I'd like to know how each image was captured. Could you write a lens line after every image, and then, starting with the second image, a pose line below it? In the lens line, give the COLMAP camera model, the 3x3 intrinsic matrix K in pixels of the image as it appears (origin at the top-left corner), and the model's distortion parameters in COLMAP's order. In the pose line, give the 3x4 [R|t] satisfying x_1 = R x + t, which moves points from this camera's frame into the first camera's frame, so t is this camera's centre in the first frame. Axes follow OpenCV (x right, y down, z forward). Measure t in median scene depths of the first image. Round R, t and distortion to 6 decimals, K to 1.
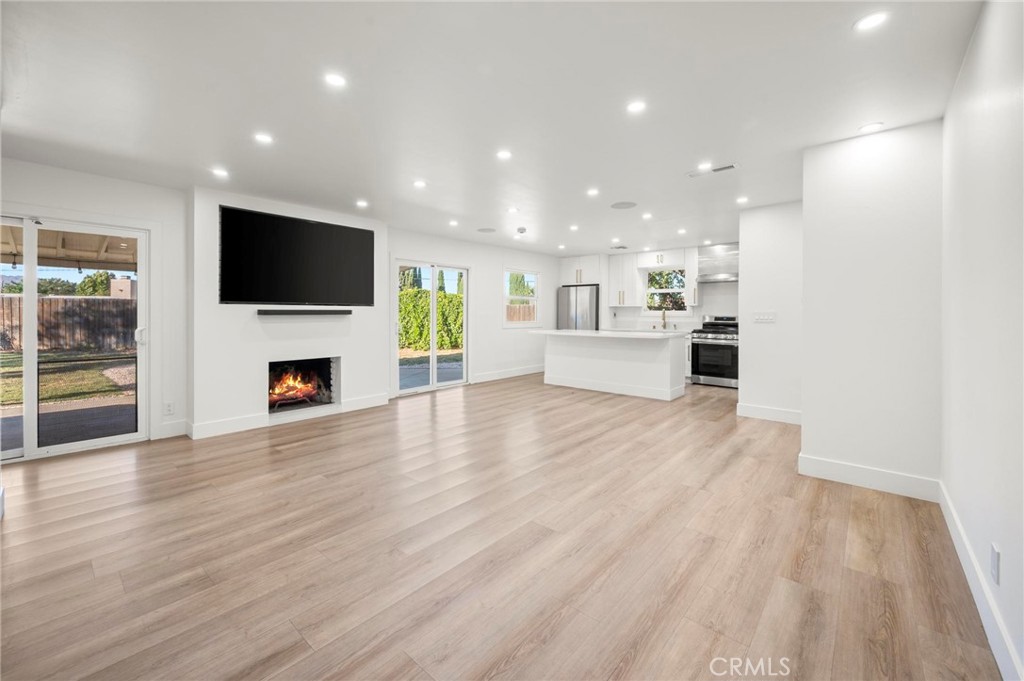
lens RADIAL K [[402.2, 0, 509.1], [0, 402.2, 319.7], [0, 0, 1]] dist [-0.009631, -0.000074]
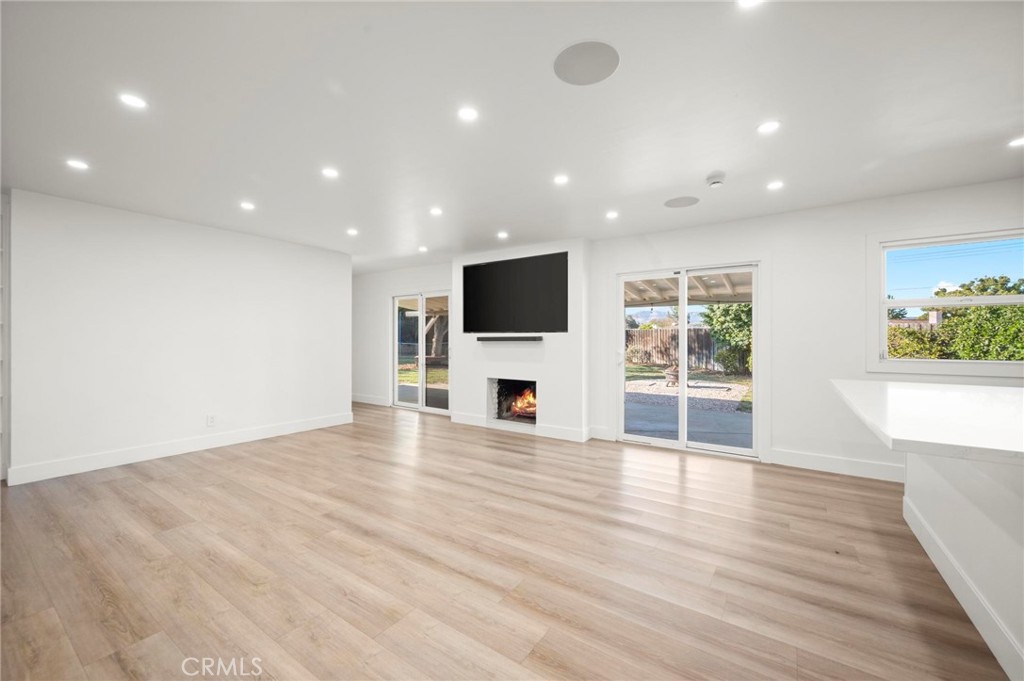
lens RADIAL K [[401.0, 0, 512.0], [0, 401.0, 340.5], [0, 0, 1]] dist [0.001386, 0.000222]
pose [[0.131886, 0.003291, -0.991259, 0.675857], [-0.015627, 0.999877, 0.001240, -0.016197], [0.991142, 0.015327, 0.131921, 0.893921]]
